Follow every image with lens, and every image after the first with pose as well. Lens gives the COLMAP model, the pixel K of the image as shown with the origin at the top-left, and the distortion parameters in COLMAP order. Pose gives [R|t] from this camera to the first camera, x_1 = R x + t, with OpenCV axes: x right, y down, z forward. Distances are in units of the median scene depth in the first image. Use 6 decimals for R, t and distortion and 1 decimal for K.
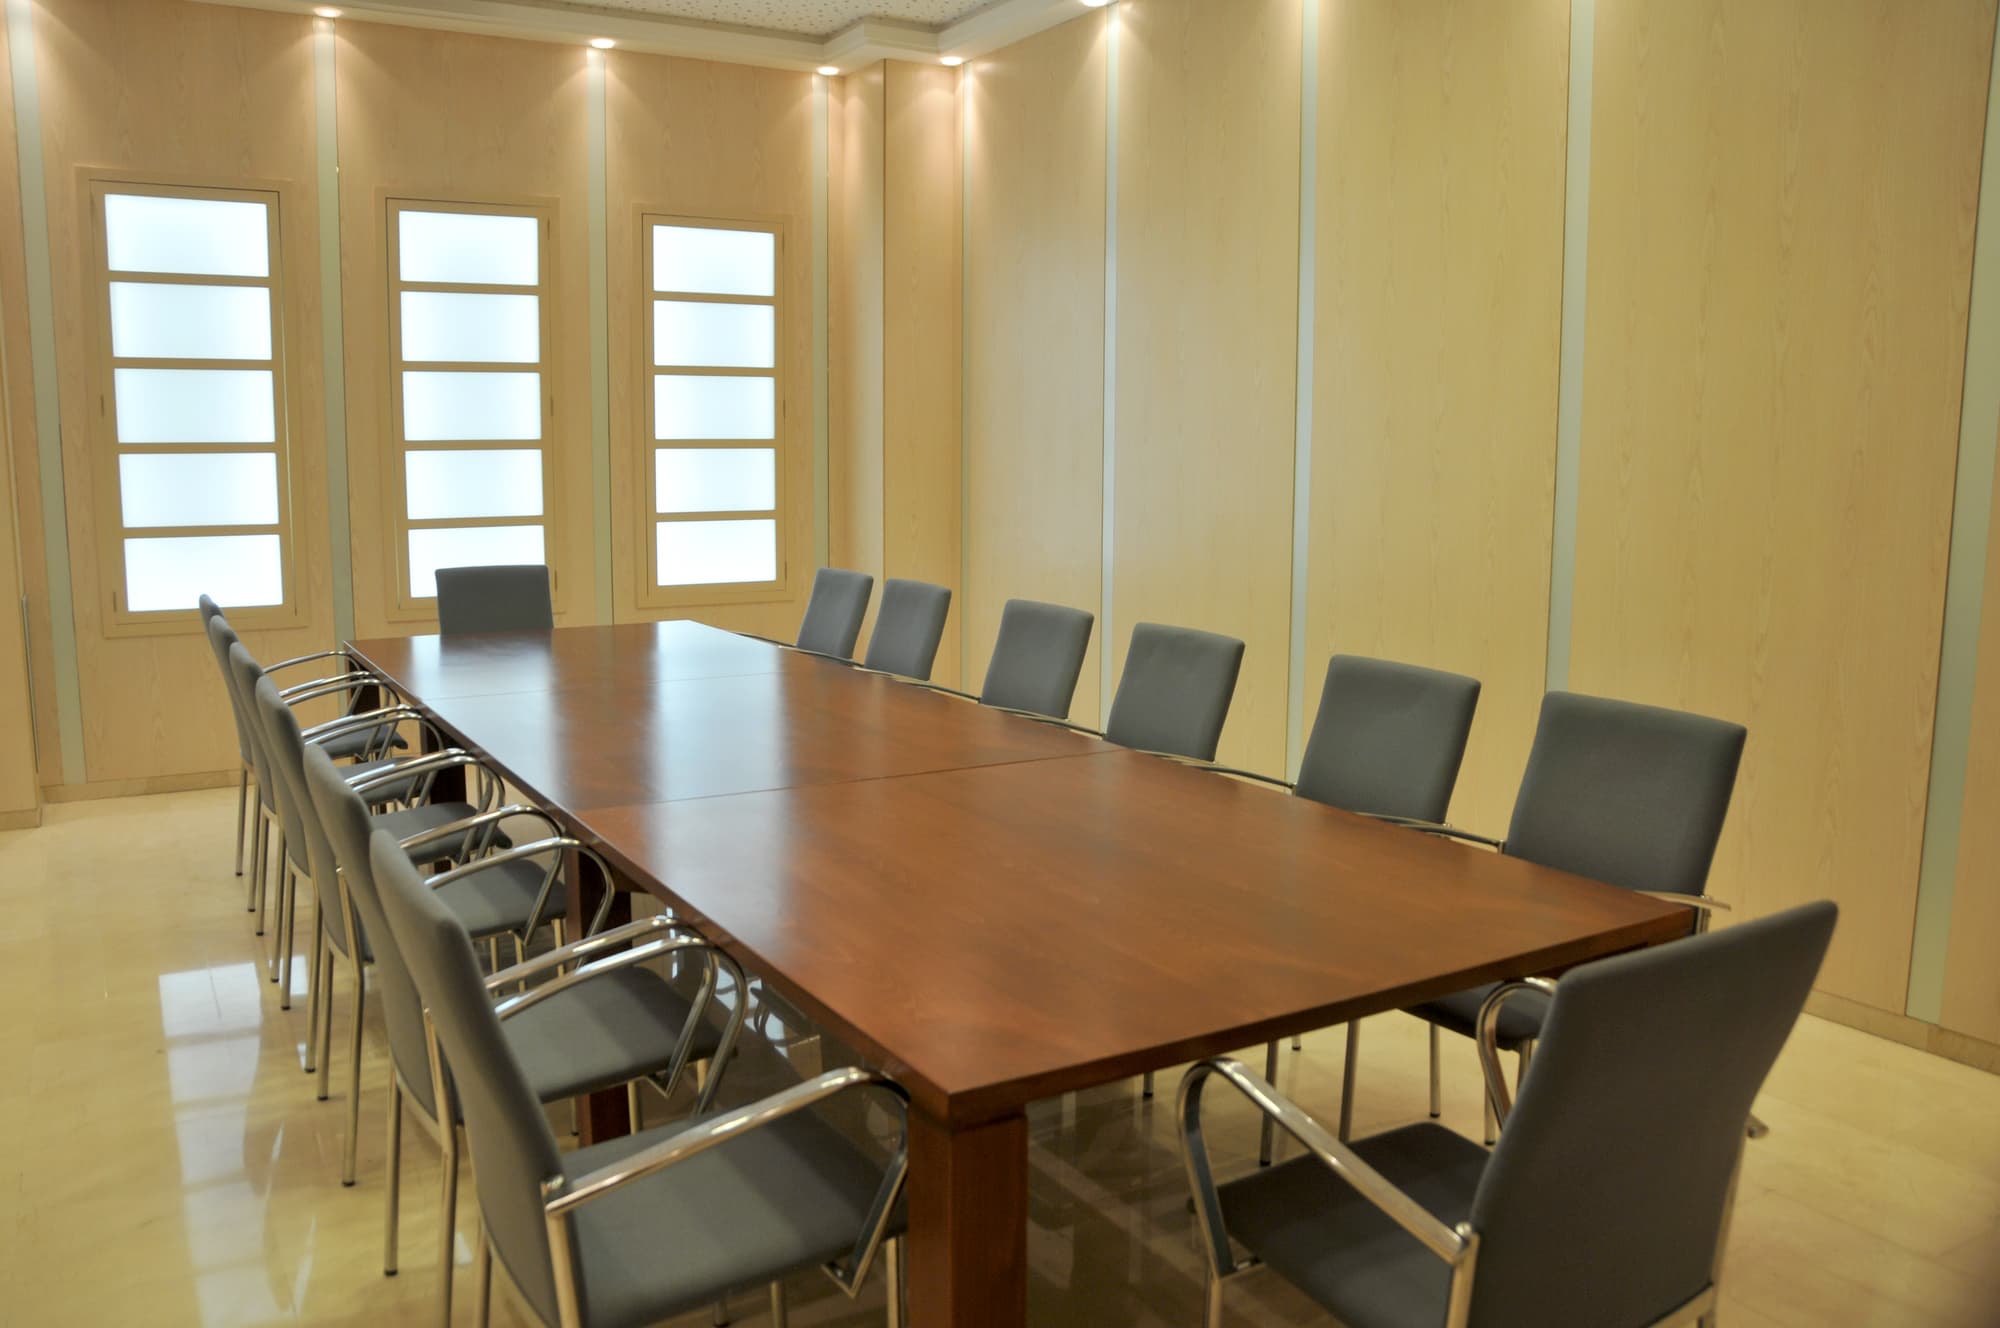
lens RADIAL K [[1838.4, 0, 1000.0], [0, 1838.4, 664.0], [0, 0, 1]] dist [-0.096595, 0.008068]
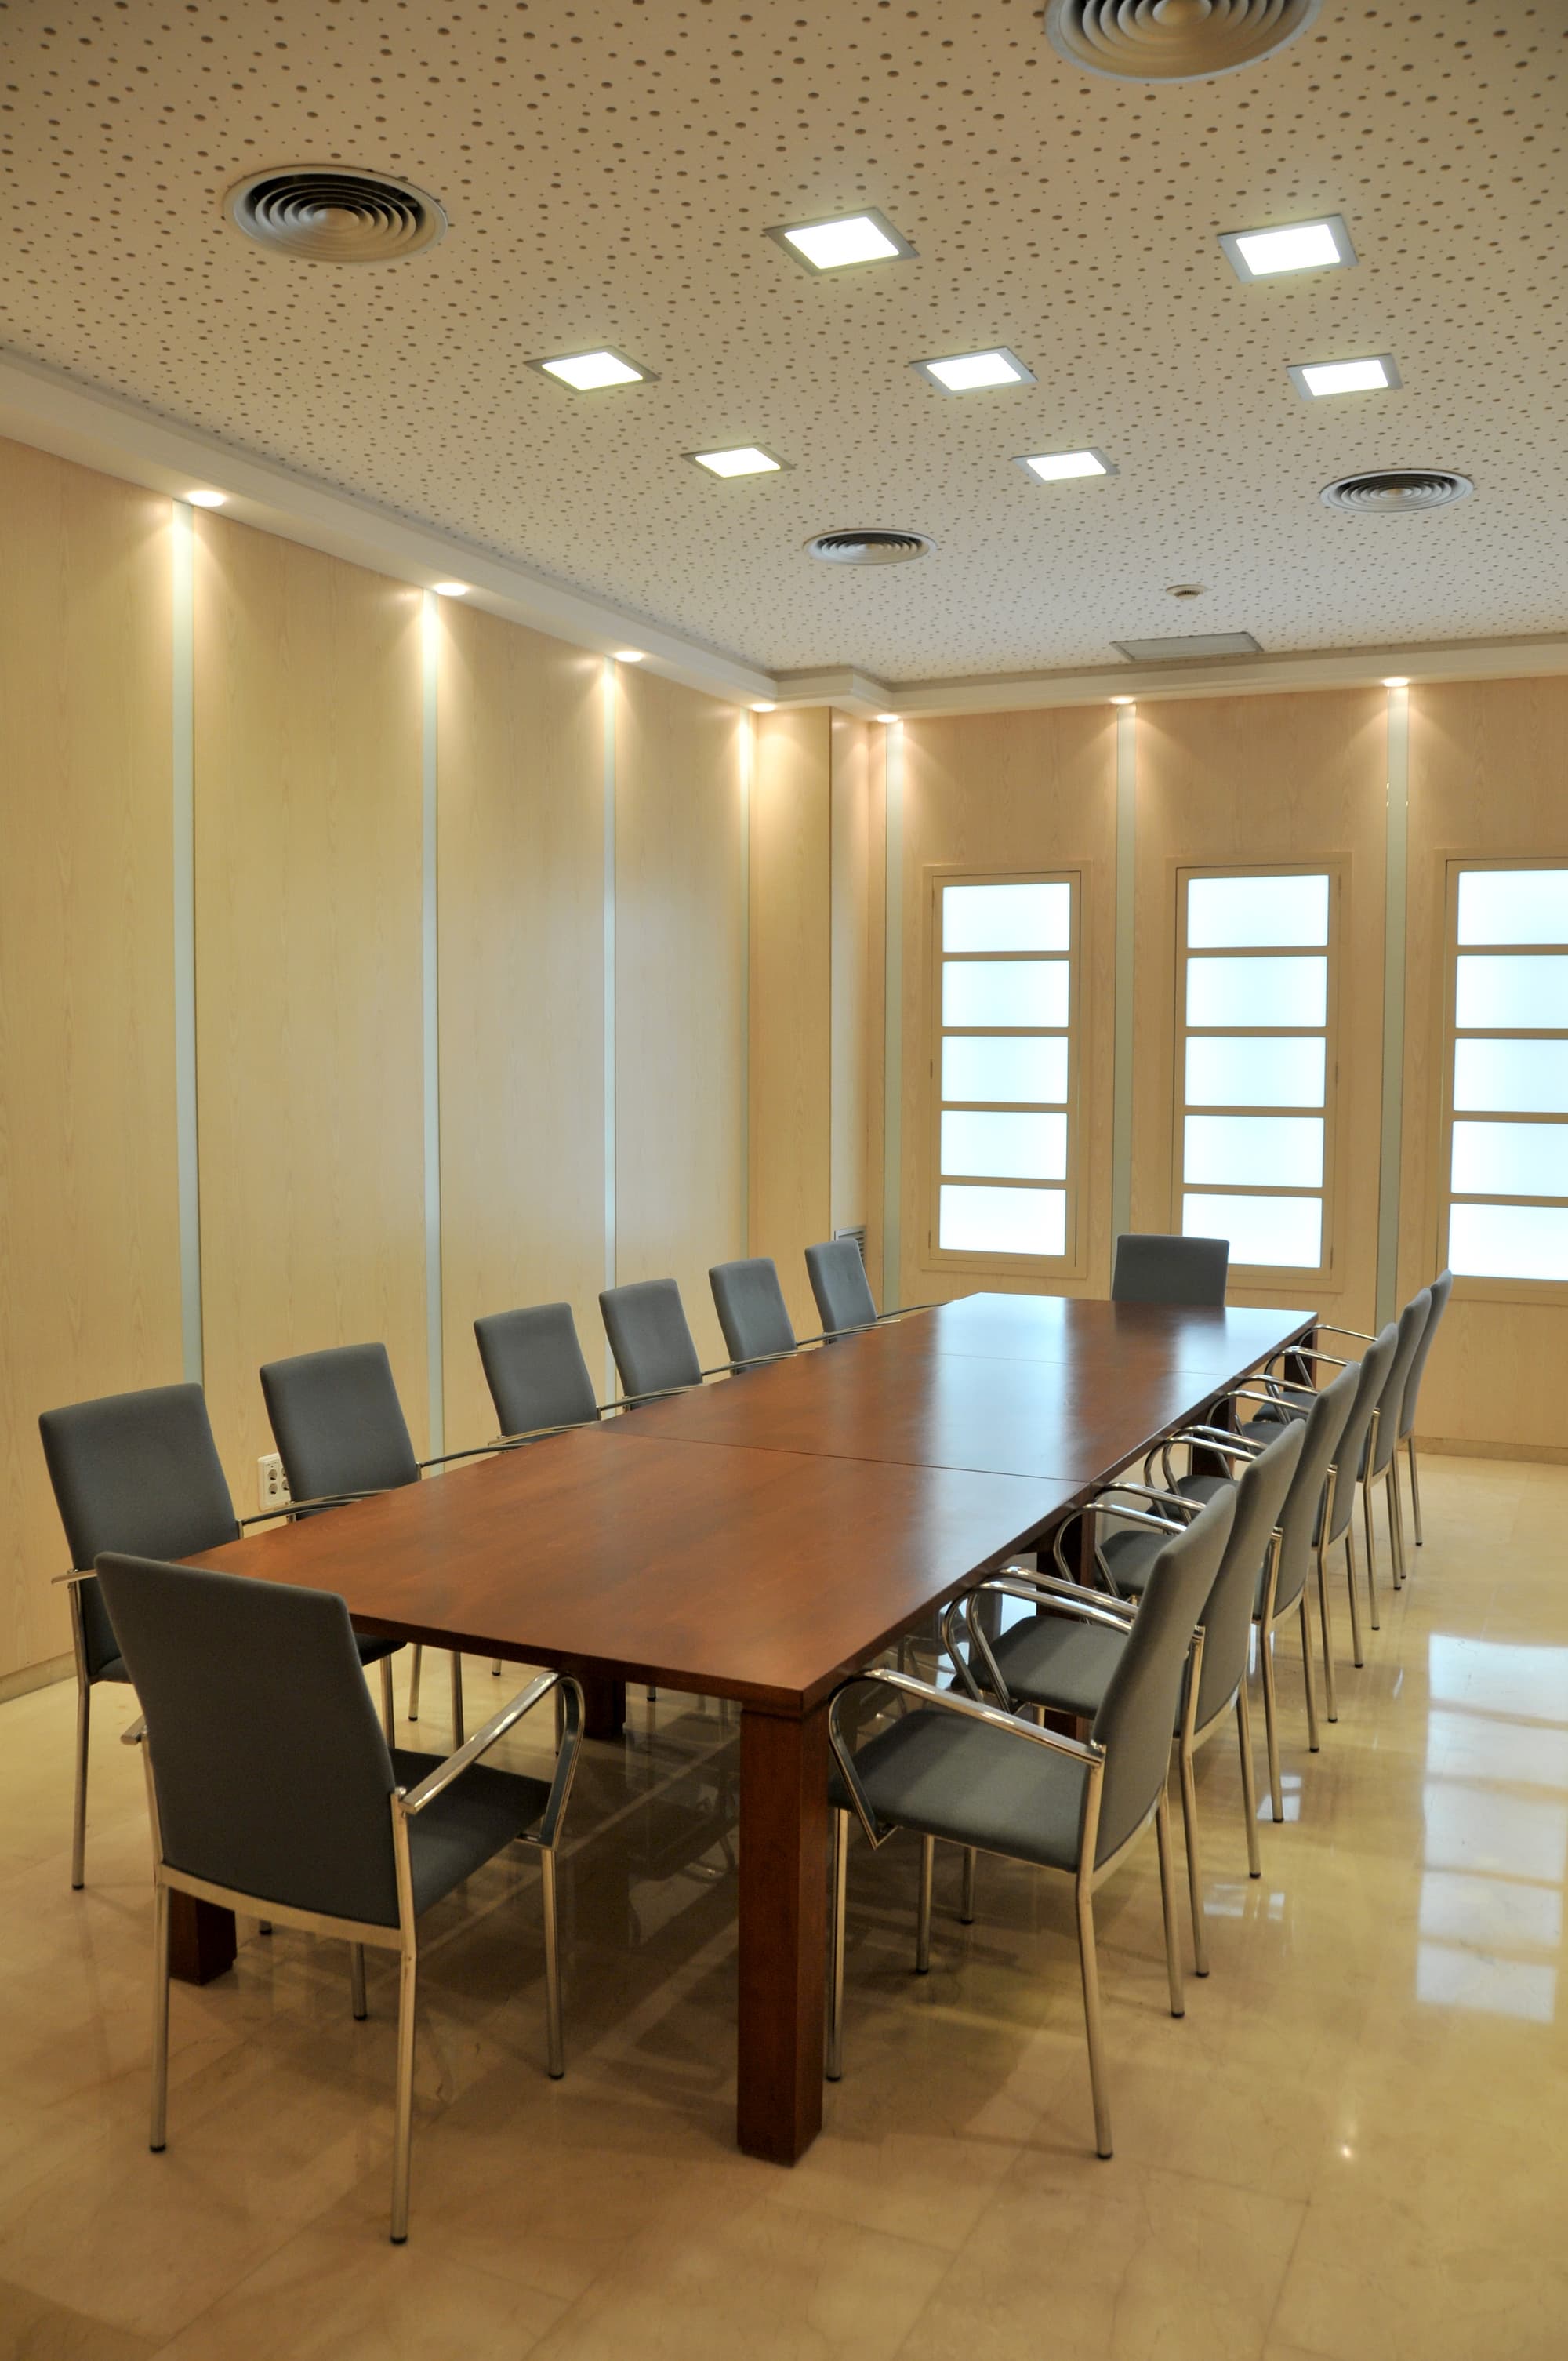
lens RADIAL K [[1870.9, 0, 784.0], [0, 1870.9, 1180.5], [0, 0, 1]] dist [-0.177166, 0.152220]
pose [[0.487819, 0.044353, -0.871817, 0.481909], [-0.120969, 0.992507, -0.017194, -0.038854], [0.864523, 0.113851, 0.489529, 0.324350]]
